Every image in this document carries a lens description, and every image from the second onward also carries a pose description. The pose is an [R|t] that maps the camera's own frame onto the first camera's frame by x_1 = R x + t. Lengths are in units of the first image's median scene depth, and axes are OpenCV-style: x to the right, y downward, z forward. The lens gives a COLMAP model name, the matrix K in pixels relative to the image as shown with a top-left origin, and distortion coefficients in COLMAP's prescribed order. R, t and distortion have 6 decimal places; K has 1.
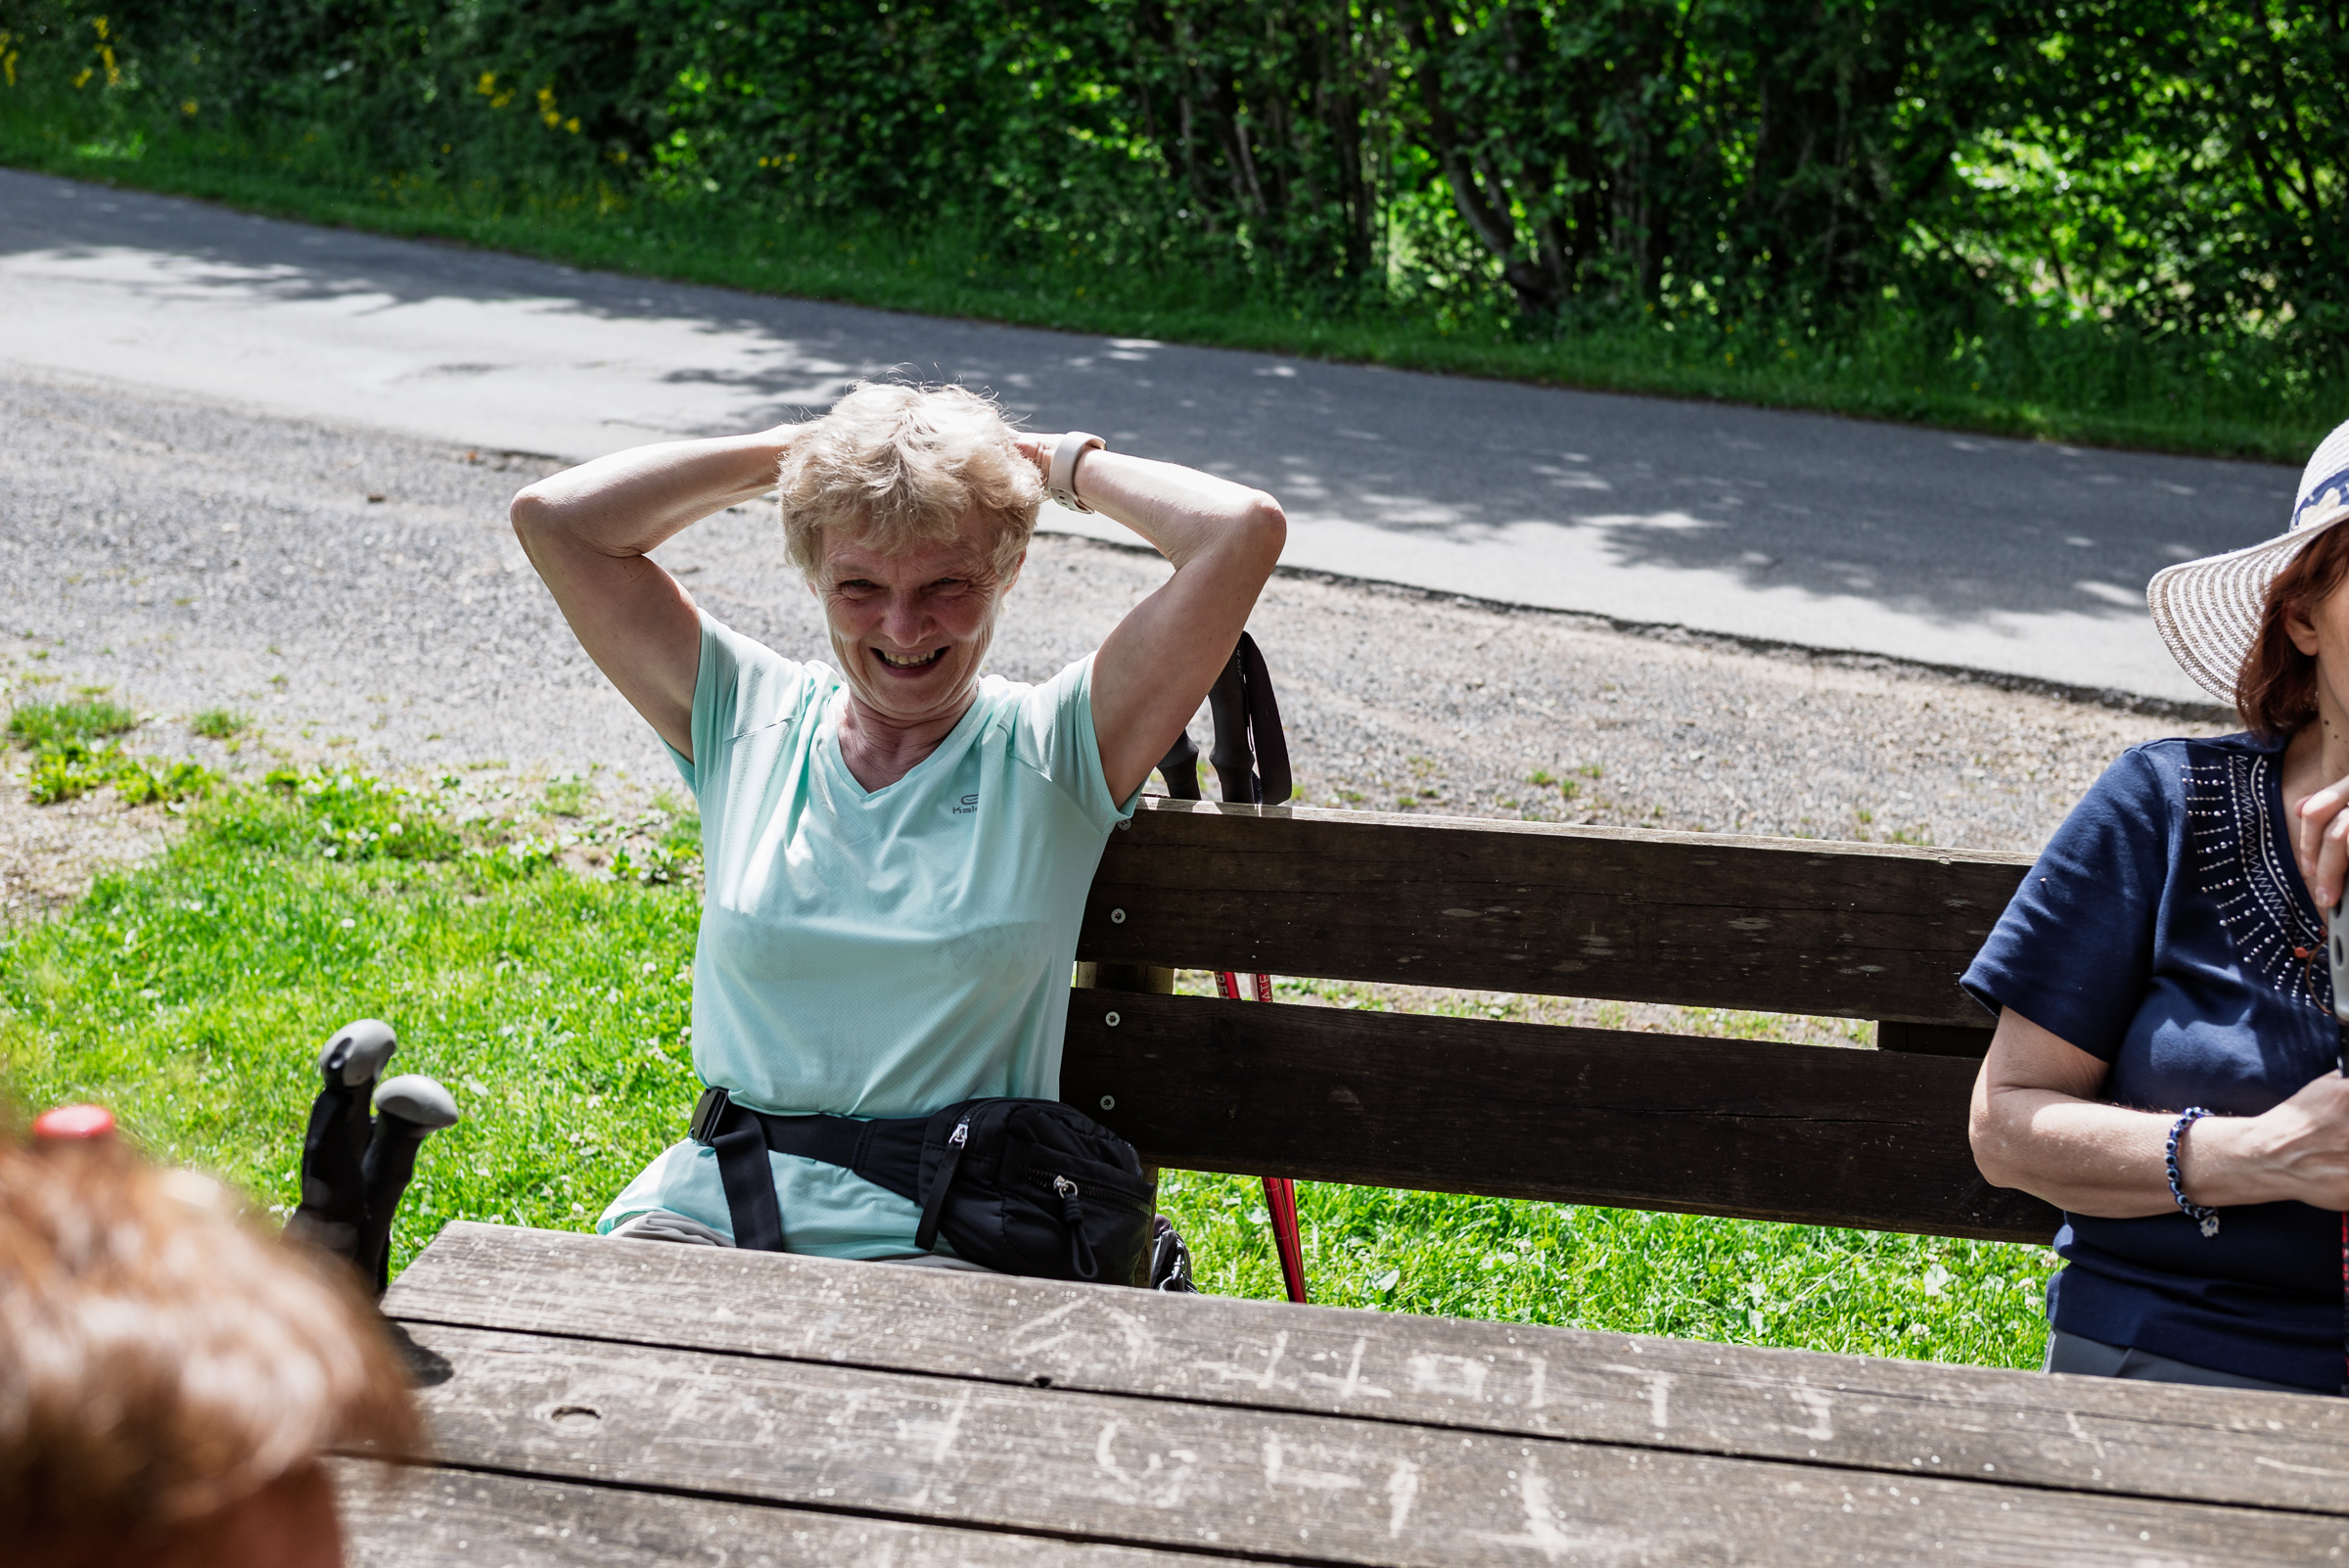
lens RADIAL K [[2719.8, 0, 1173.3], [0, 2719.8, 775.7], [0, 0, 1]] dist [-0.005054, 0.000000]
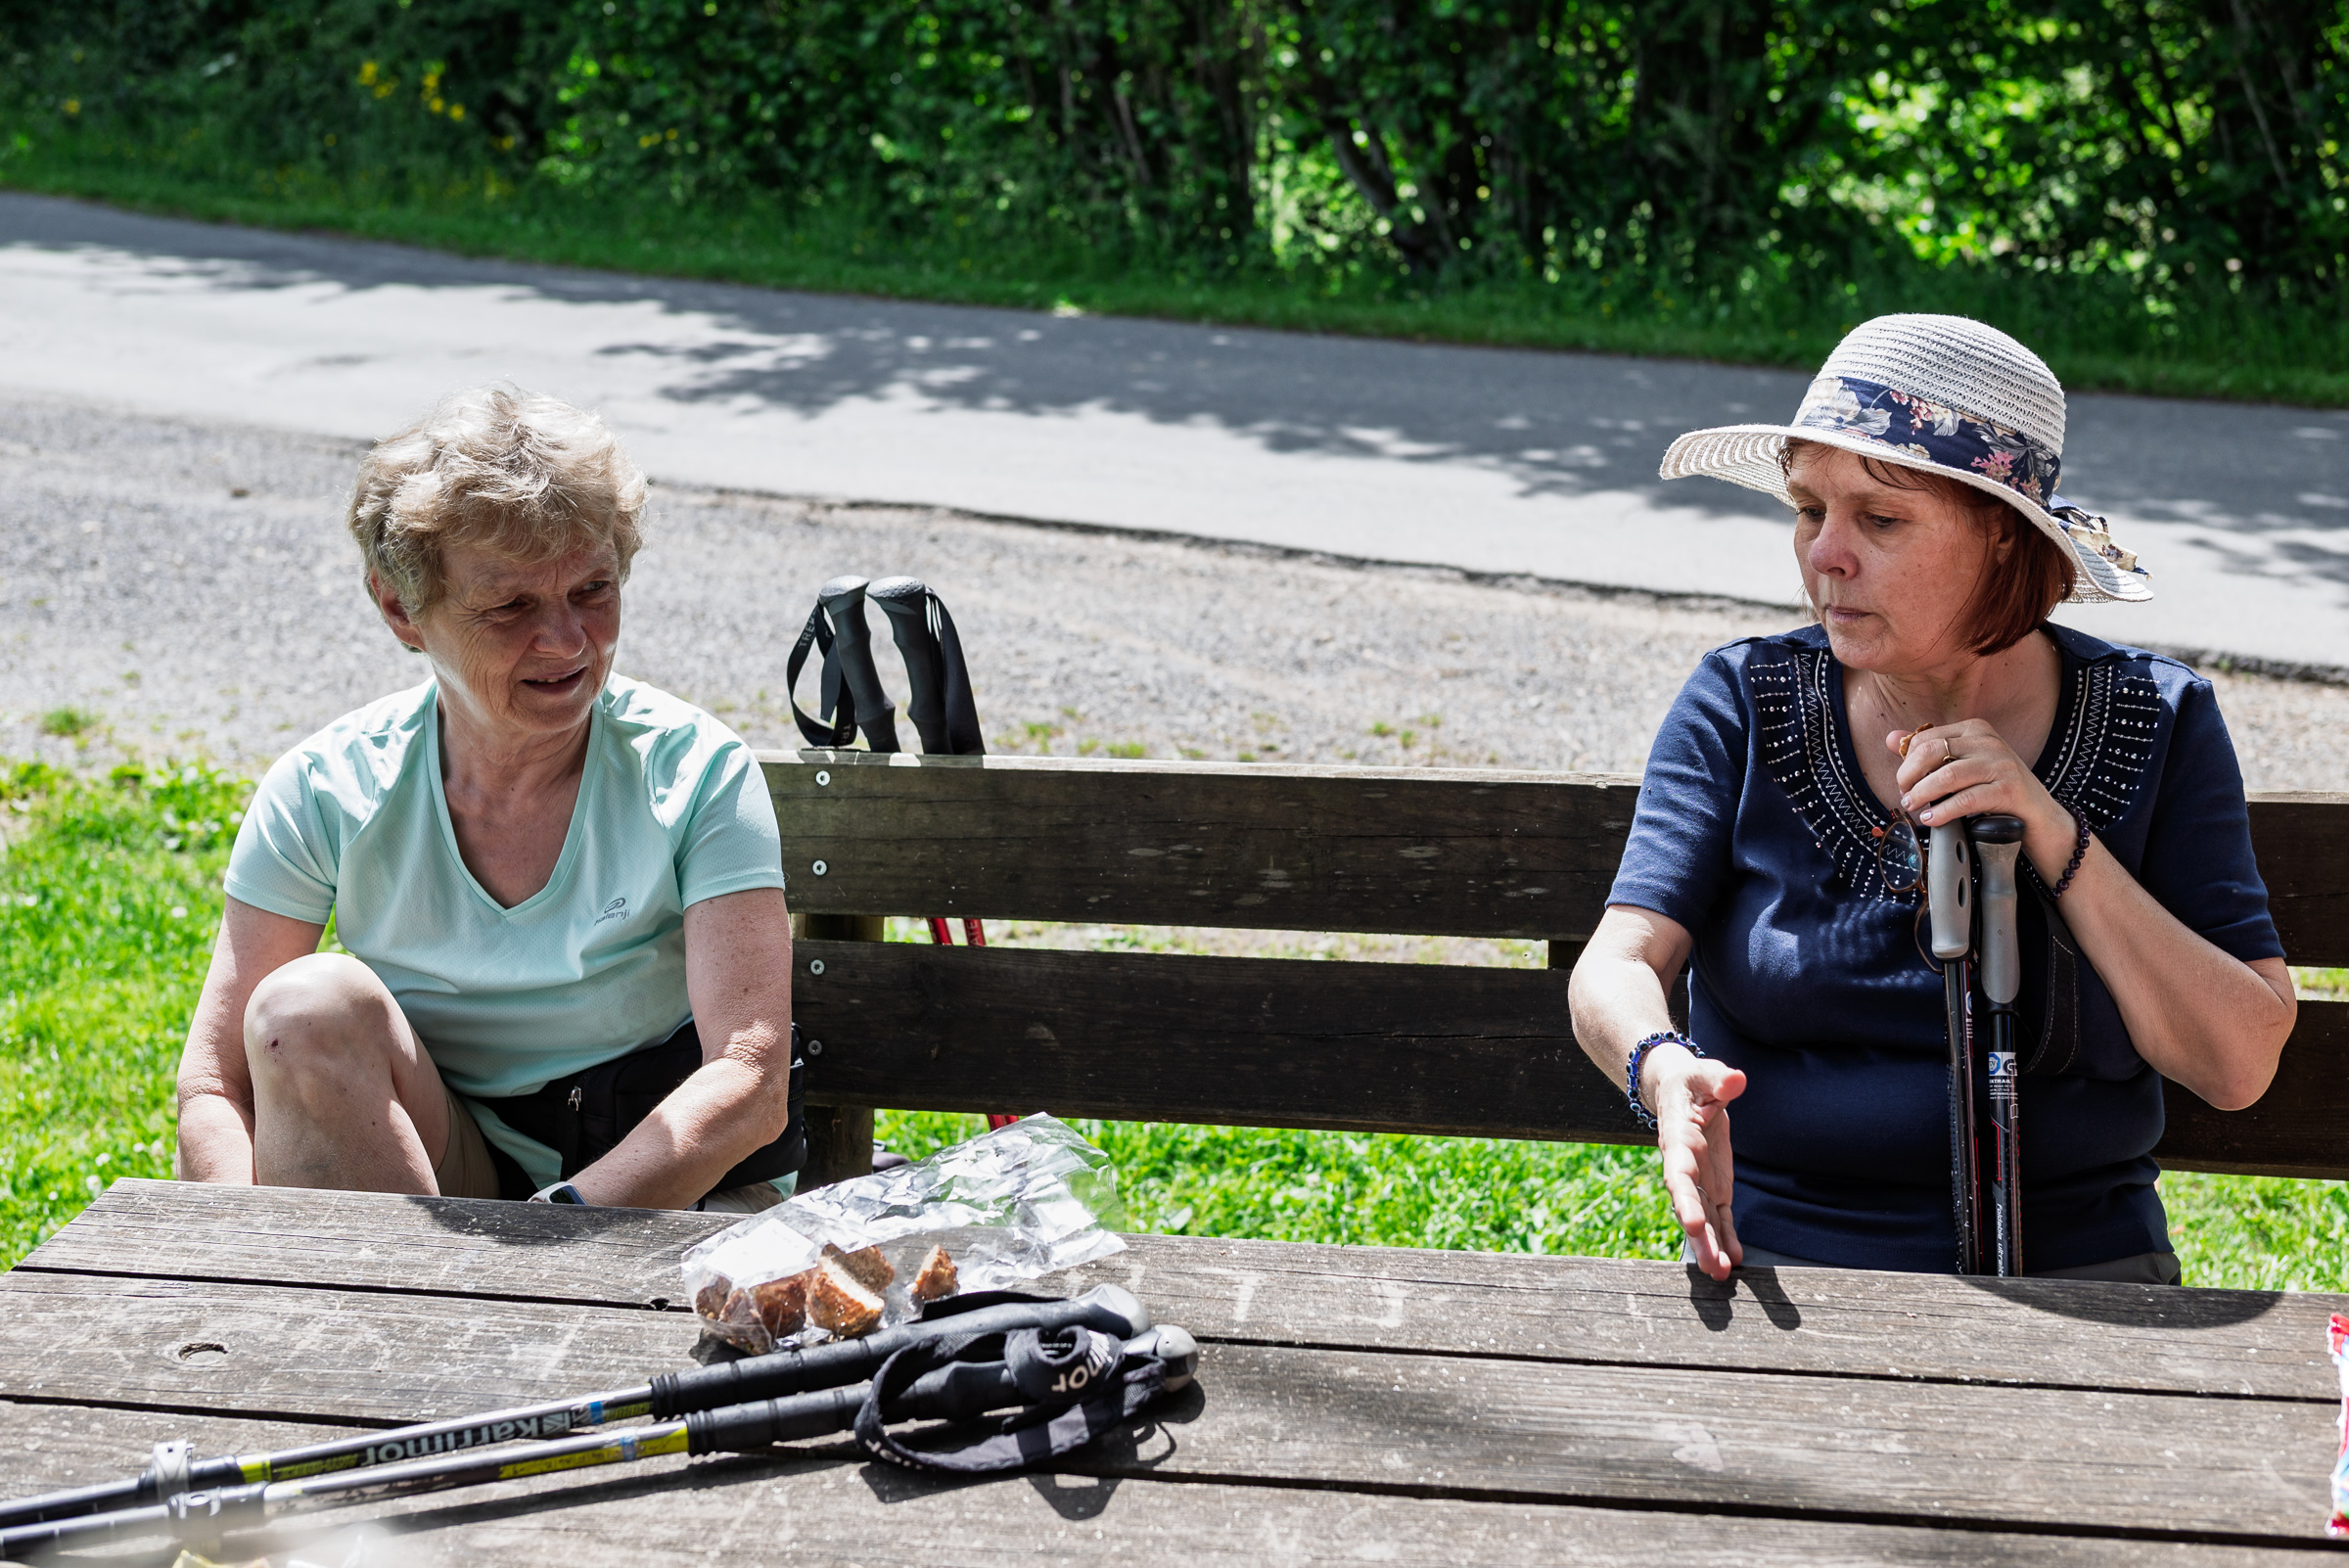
lens RADIAL K [[2719.8, 0, 1185.6], [0, 2719.8, 766.0], [0, 0, 1]] dist [-0.005054, 0.000000]
pose [[0.999100, -0.035941, 0.022528, 0.033490], [0.035759, 0.999325, 0.008454, 0.003167], [-0.022817, -0.007641, 0.999710, -0.013405]]
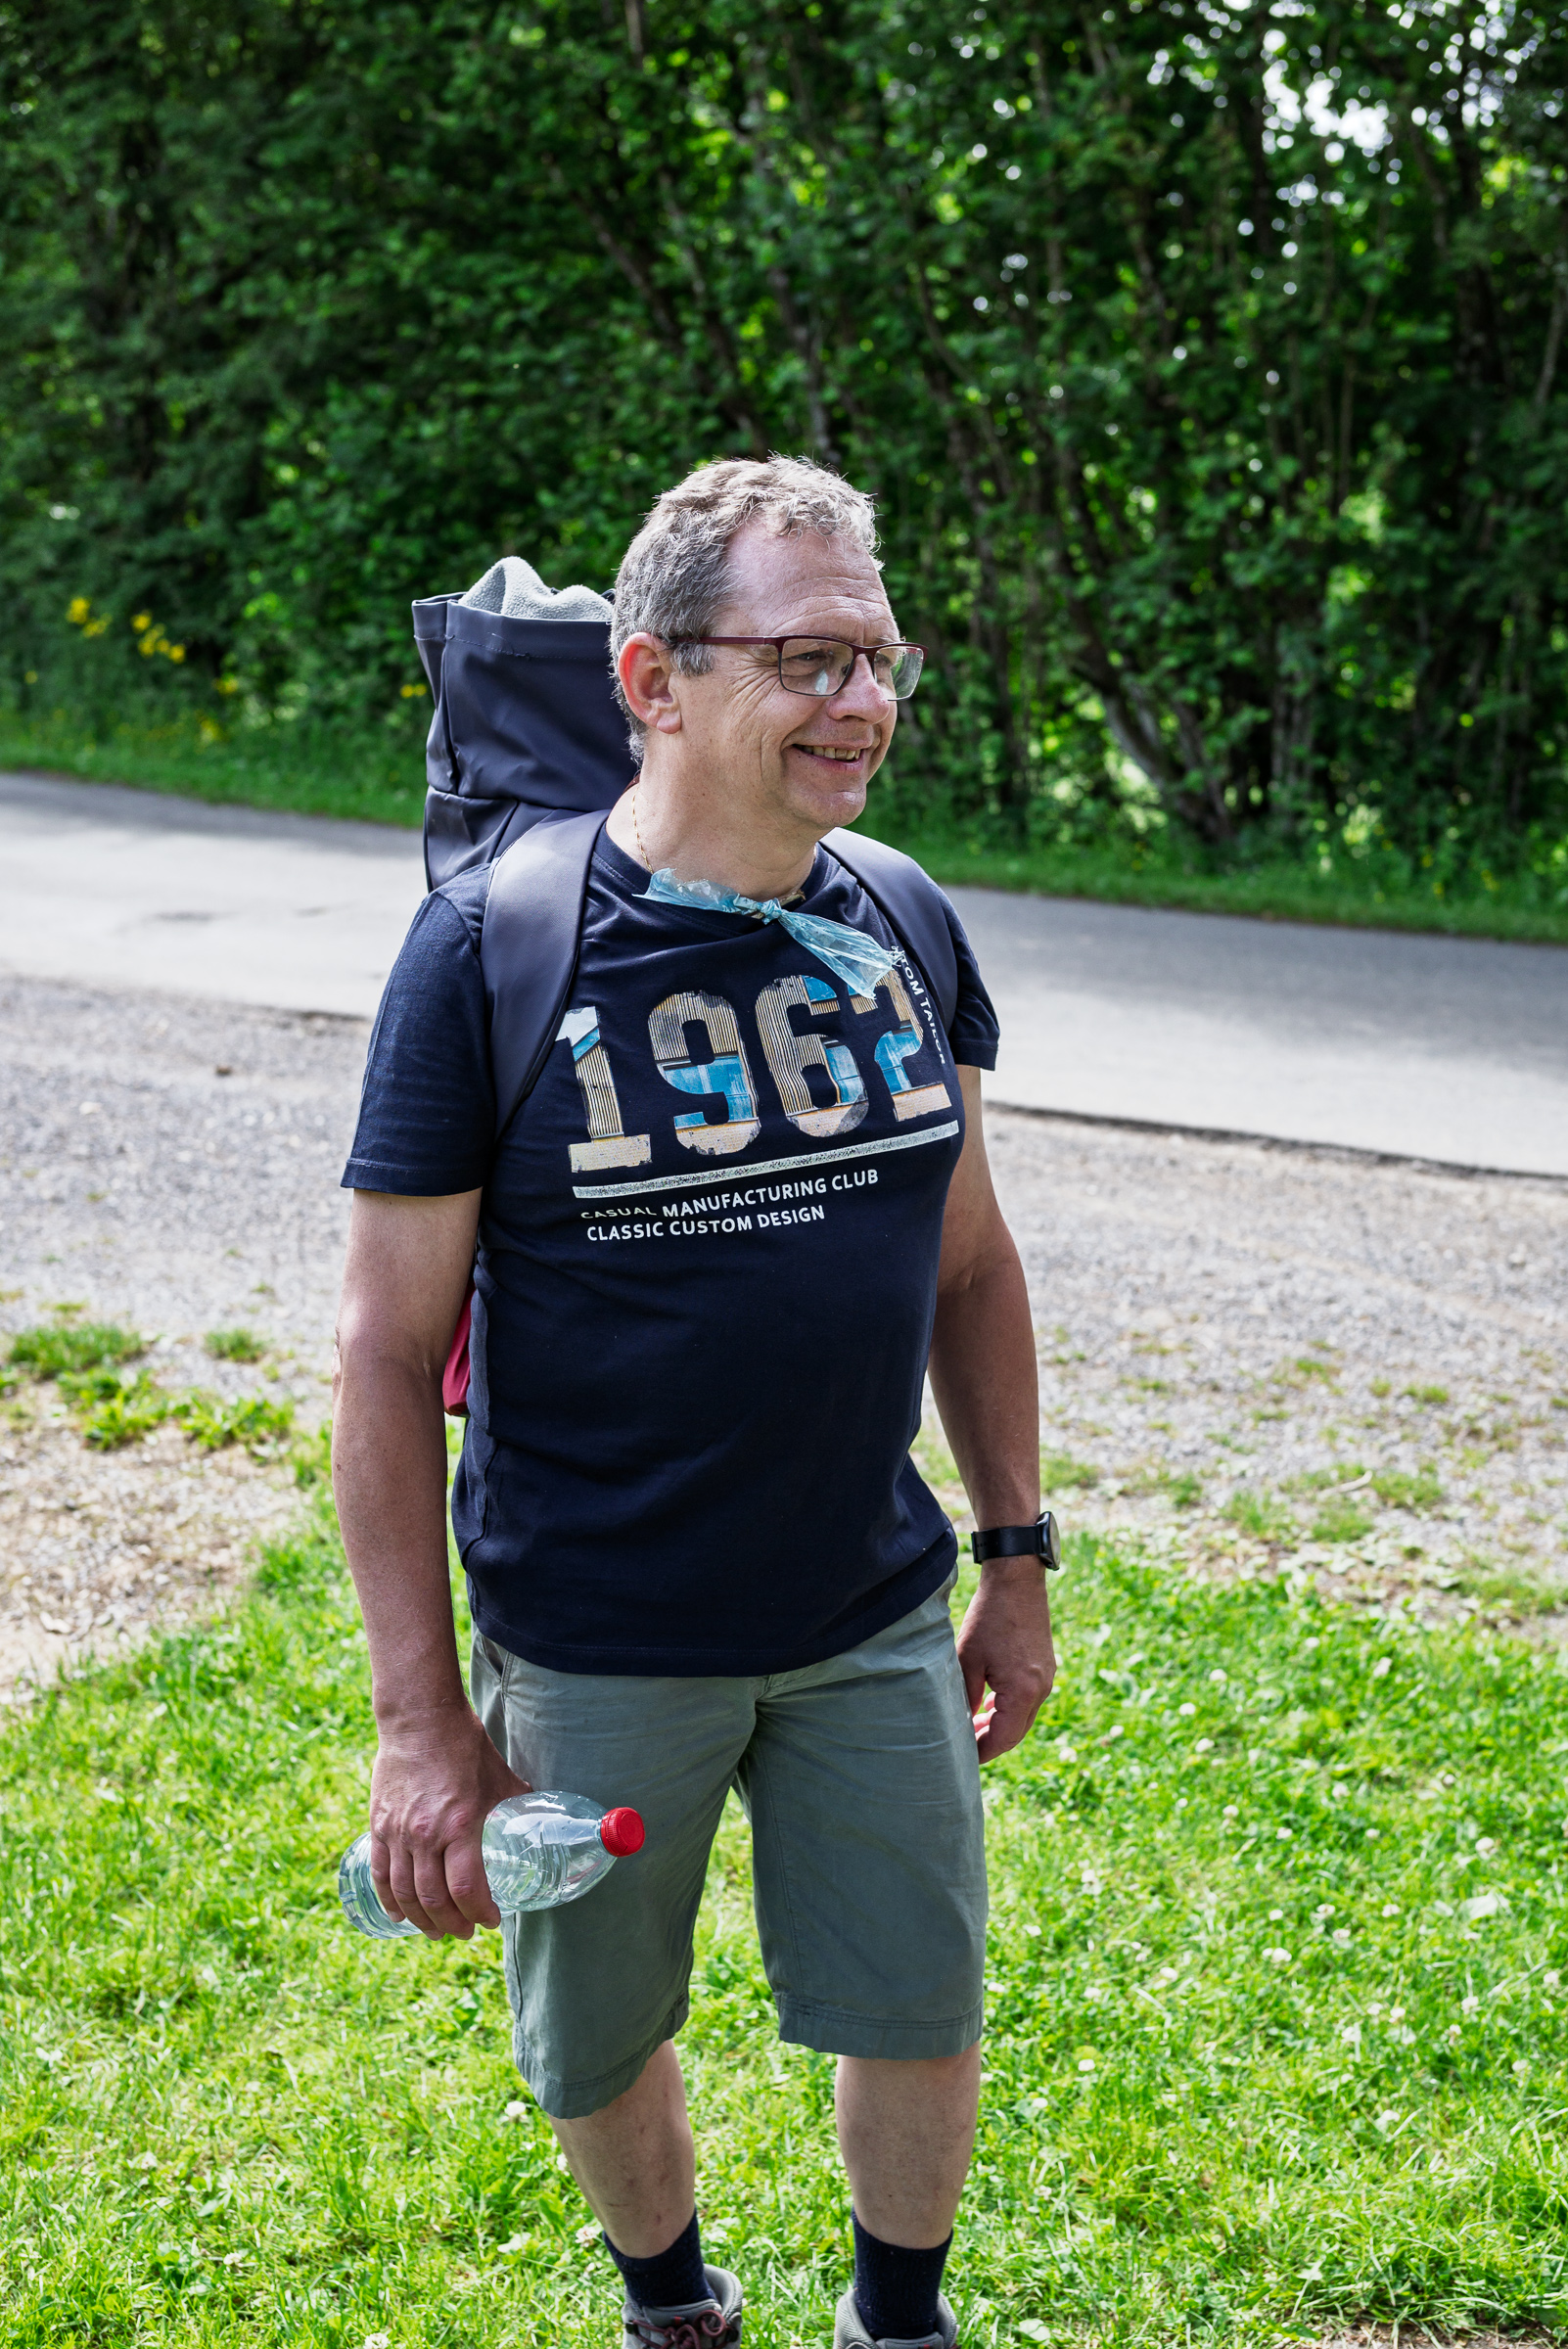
lens RADIAL K [[2719.8, 0, 768.5], [0, 2719.8, 1168.8], [0, 0, 1]] dist [-0.005054, 0.000000]
pose [[0.995818, -0.018120, 0.089549, -0.219911], [0.021844, 0.998929, -0.040784, -0.031329], [-0.088714, 0.042570, 0.995147, 0.080981]]
